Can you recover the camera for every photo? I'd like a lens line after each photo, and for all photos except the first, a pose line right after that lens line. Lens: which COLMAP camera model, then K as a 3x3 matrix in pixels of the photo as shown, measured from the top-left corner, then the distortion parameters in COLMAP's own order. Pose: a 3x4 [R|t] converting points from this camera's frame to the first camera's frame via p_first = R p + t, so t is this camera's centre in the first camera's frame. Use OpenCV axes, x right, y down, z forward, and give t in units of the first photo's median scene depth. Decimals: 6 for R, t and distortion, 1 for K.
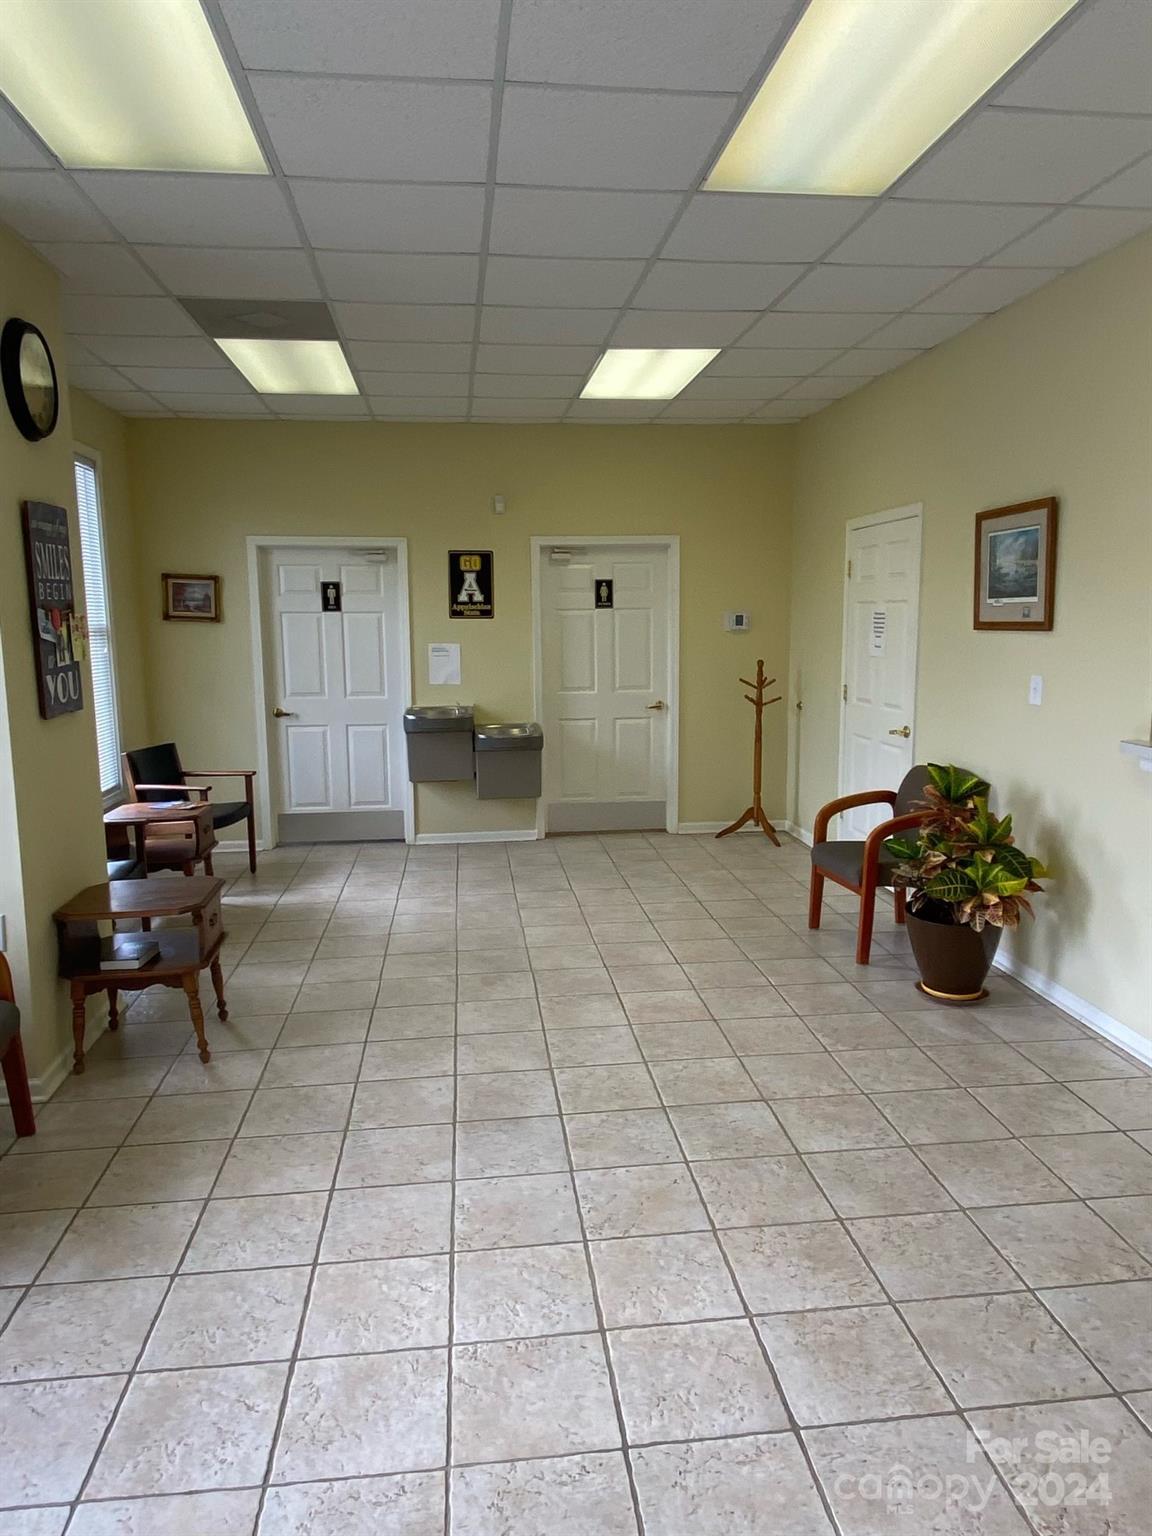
lens RADIAL K [[1039.3, 0, 580.4], [0, 1039.3, 769.4], [0, 0, 1]] dist [0.050646, -0.049652]
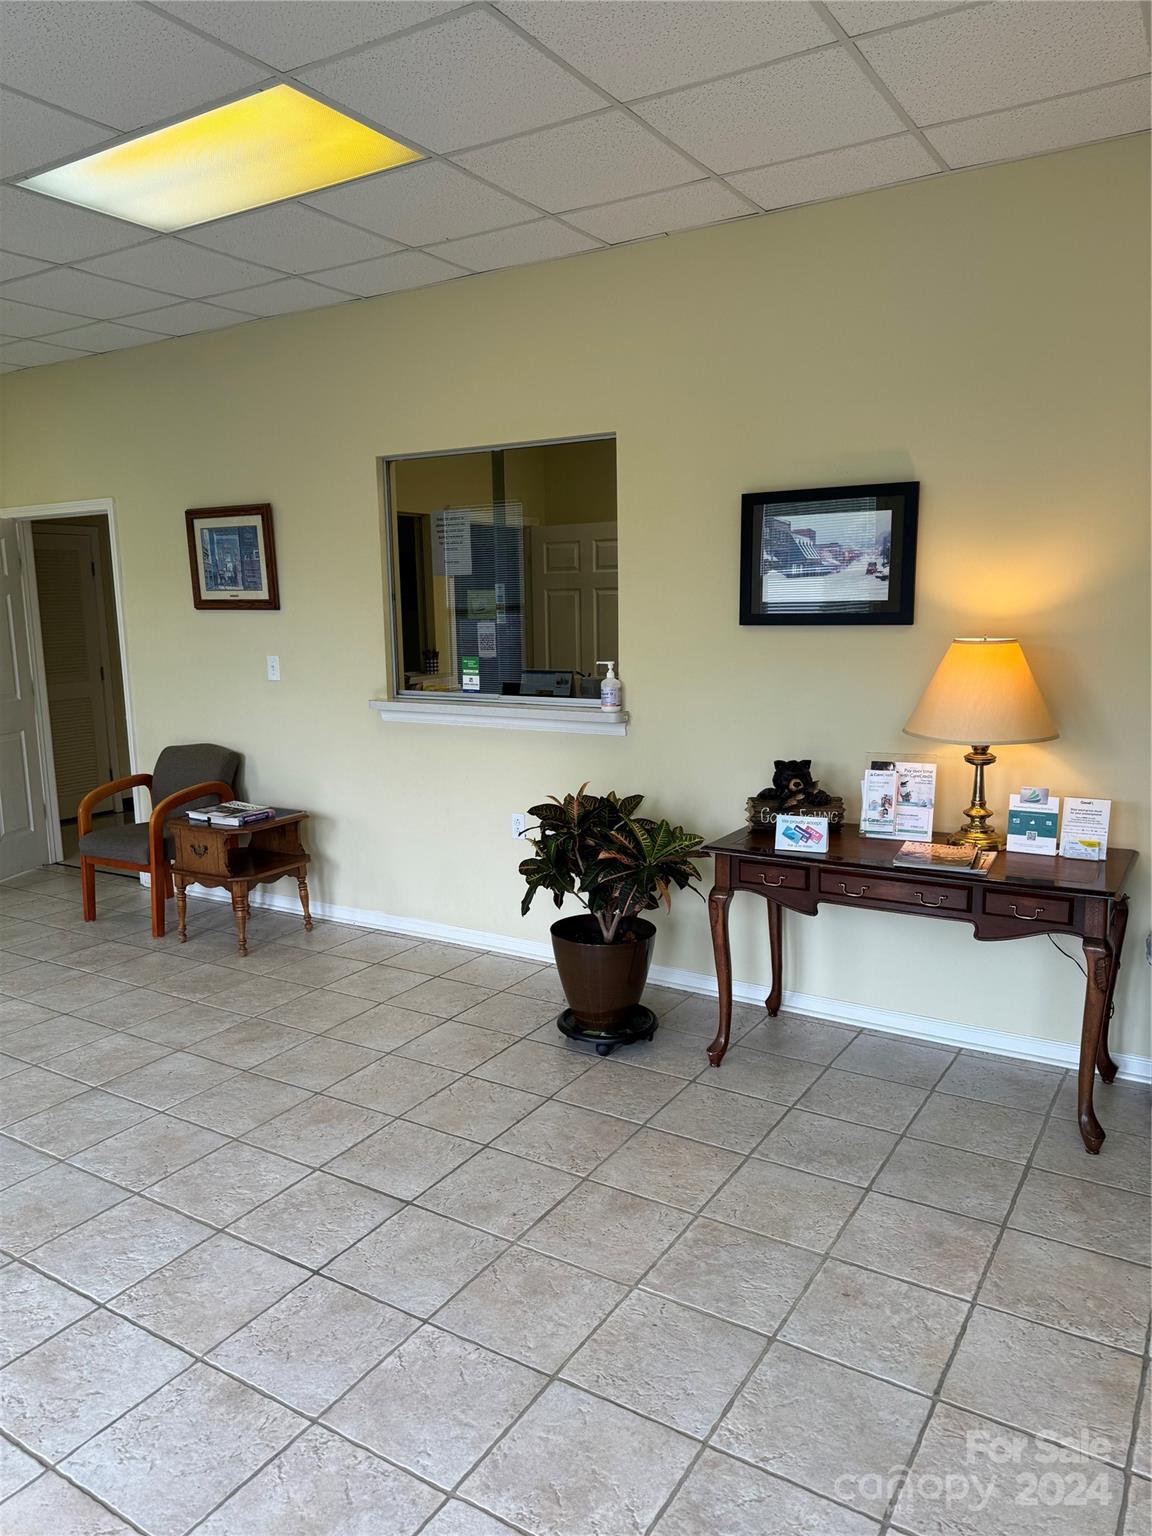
lens RADIAL K [[1075.7, 0, 570.0], [0, 1075.7, 767.2], [0, 0, 1]] dist [0.051889, -0.053833]
pose [[0.625276, -0.119871, 0.771143, -0.357080], [0.124467, 0.990802, 0.053093, 0.015380], [-0.770414, 0.062784, 0.634445, -0.037637]]
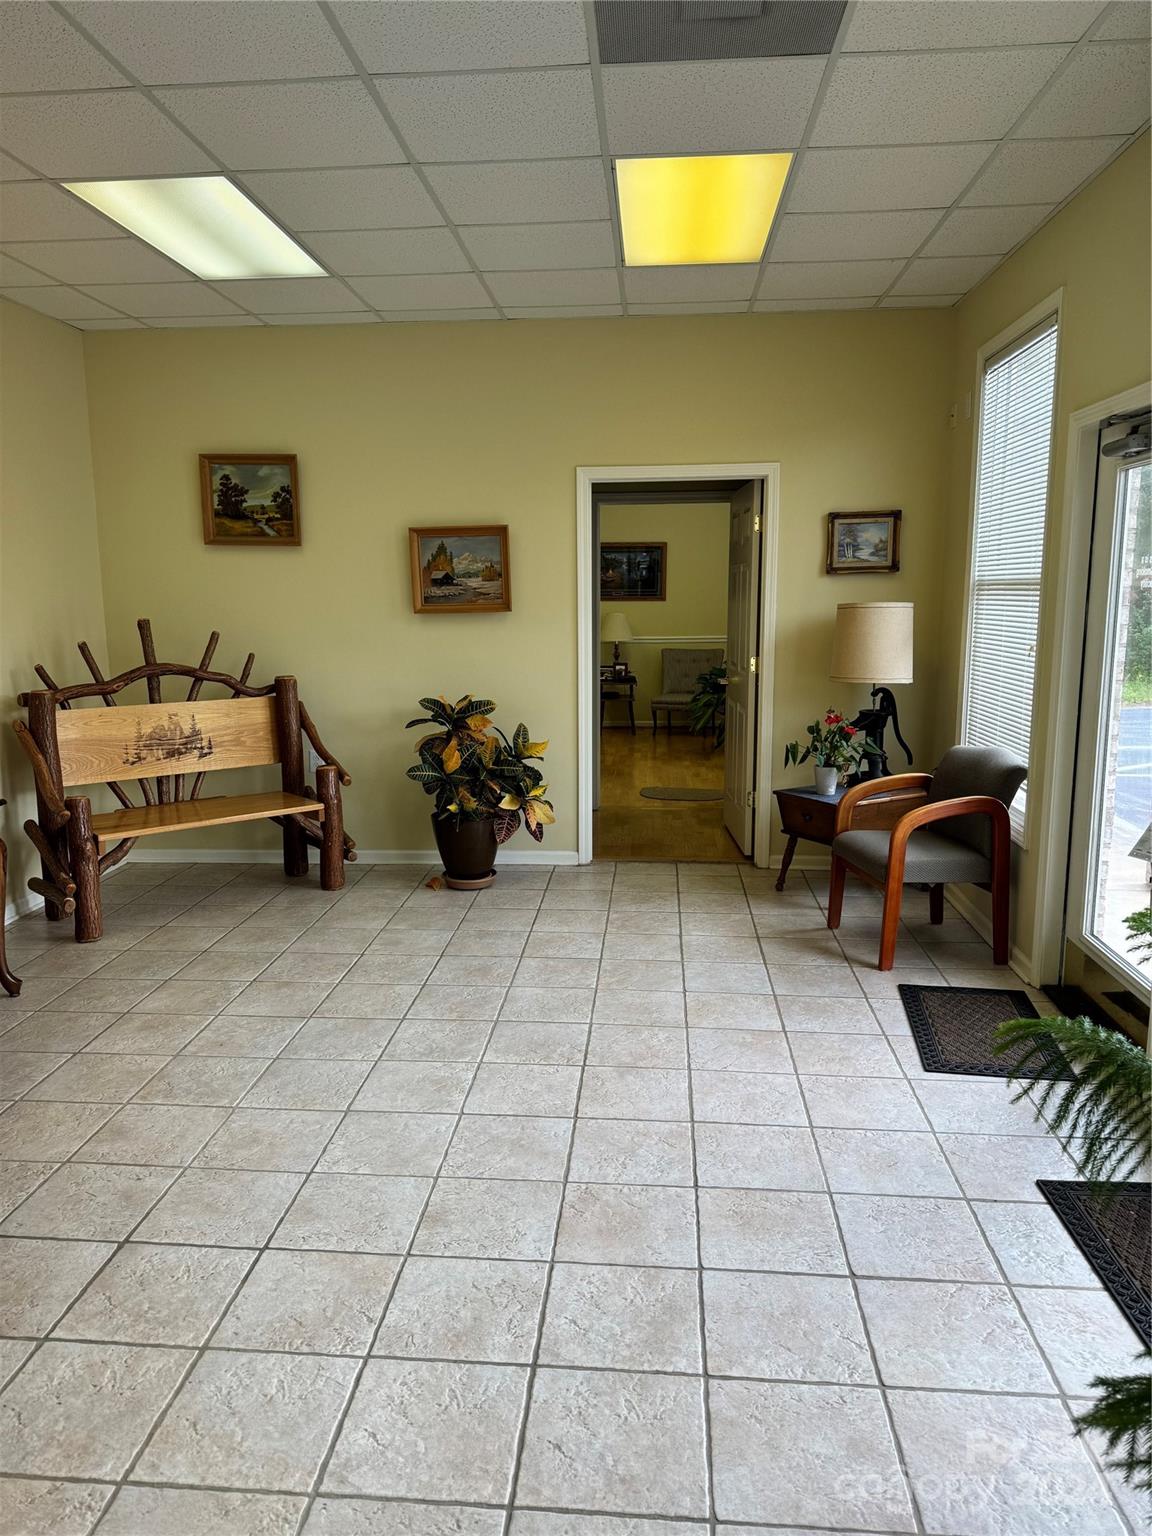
lens RADIAL K [[1075.7, 0, 564.0], [0, 1075.7, 766.3], [0, 0, 1]] dist [0.051889, -0.053833]
pose [[-0.979338, -0.014086, 0.201741, -0.283937], [0.048598, 0.951948, 0.302379, -0.129249], [-0.196307, 0.305935, -0.931594, 1.012418]]
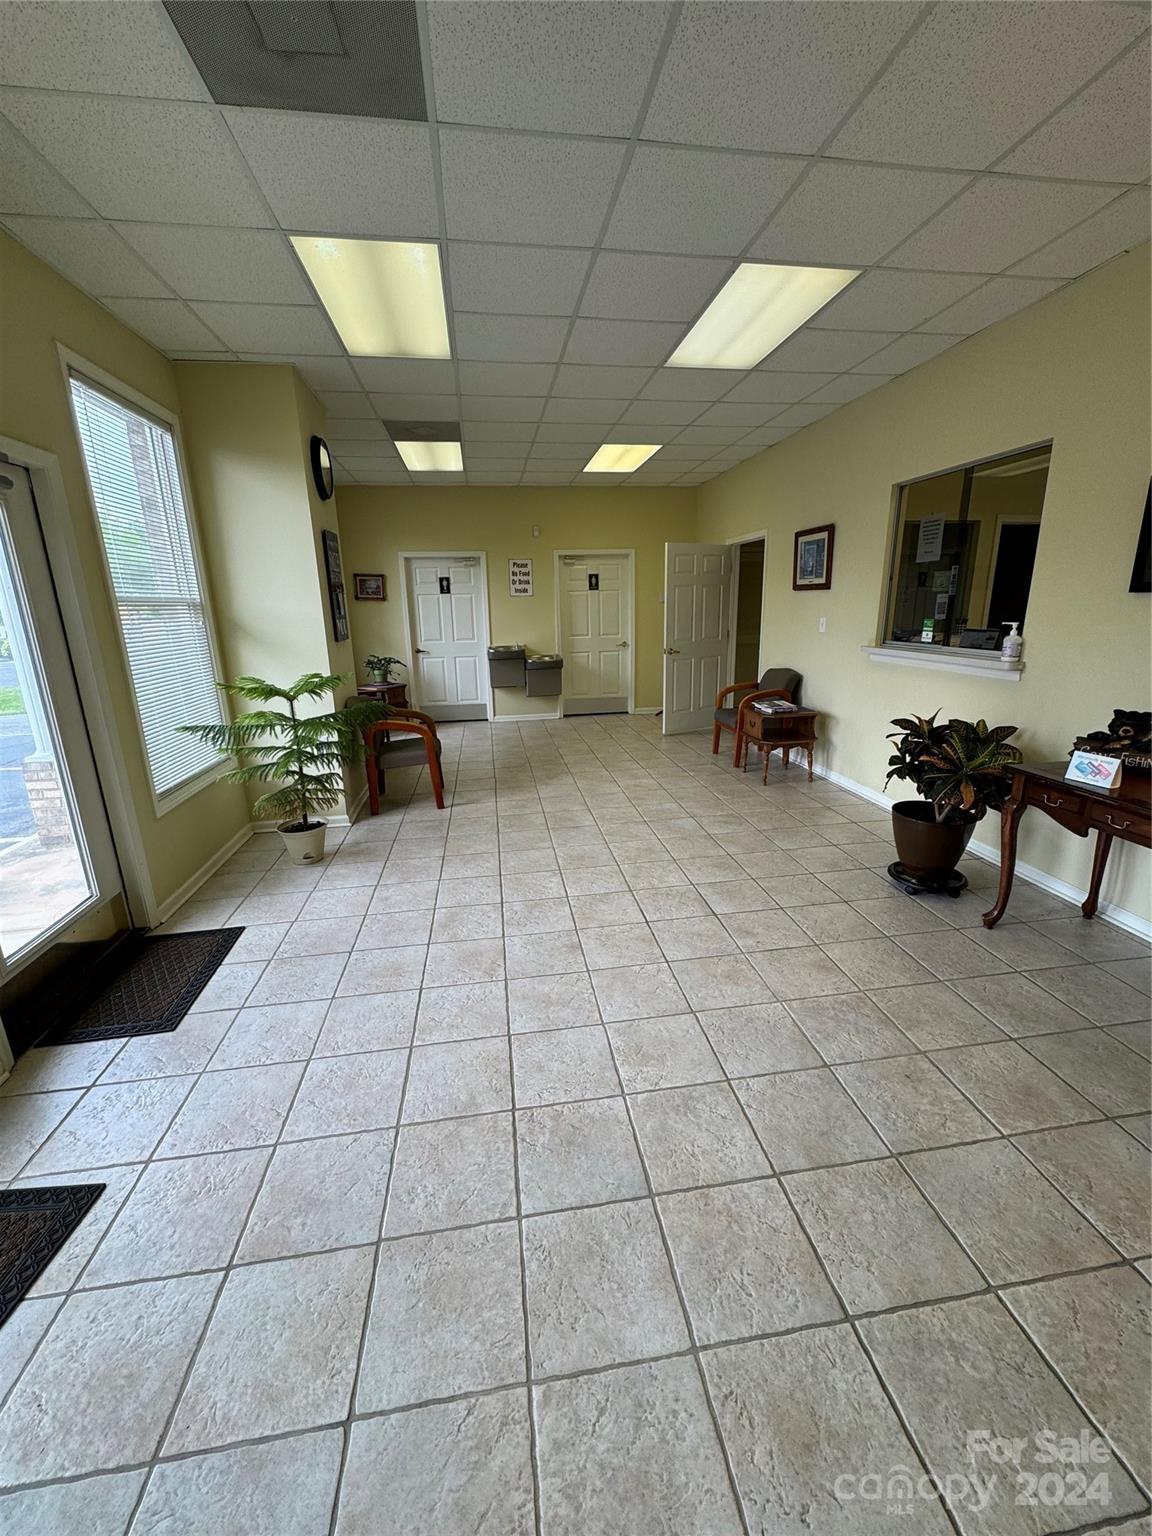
lens RADIAL K [[613.5, 0, 580.3], [0, 613.5, 765.4], [0, 0, 1]] dist [-0.002424, 0.000426]
pose [[0.999274, -0.019844, 0.032530, -0.080344], [0.016195, 0.993929, 0.108829, 0.063752], [-0.034492, -0.108223, 0.993528, -0.200142]]
